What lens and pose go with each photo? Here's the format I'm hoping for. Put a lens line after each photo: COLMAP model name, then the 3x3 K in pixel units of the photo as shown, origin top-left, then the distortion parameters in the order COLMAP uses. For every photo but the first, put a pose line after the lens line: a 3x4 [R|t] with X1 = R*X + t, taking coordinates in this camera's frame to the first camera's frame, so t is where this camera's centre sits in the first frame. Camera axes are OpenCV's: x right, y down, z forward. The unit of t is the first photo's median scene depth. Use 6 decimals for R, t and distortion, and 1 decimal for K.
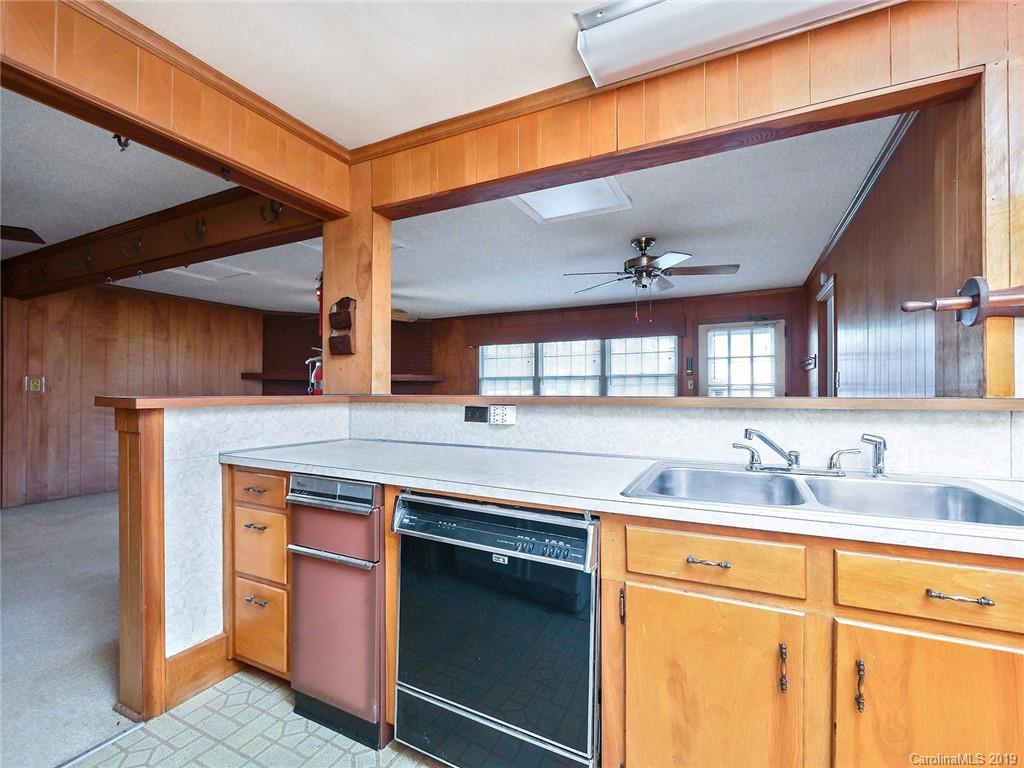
lens RADIAL K [[440.3, 0, 542.6], [0, 440.3, 393.3], [0, 0, 1]] dist [-0.011037, 0.000874]
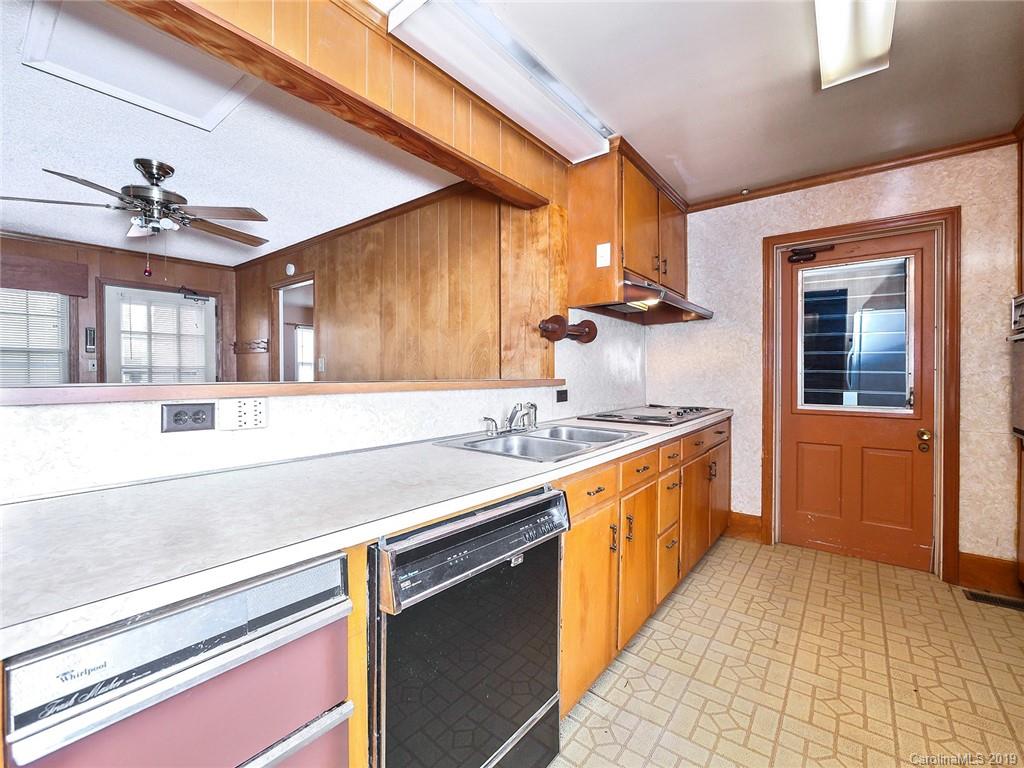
lens RADIAL K [[440.3, 0, 501.5], [0, 440.3, 378.5], [0, 0, 1]] dist [-0.011037, 0.000874]
pose [[0.262036, -0.007783, 0.965027, -0.414145], [0.001994, 0.999970, 0.007523, -0.002687], [-0.965056, -0.000047, 0.262044, 0.336042]]
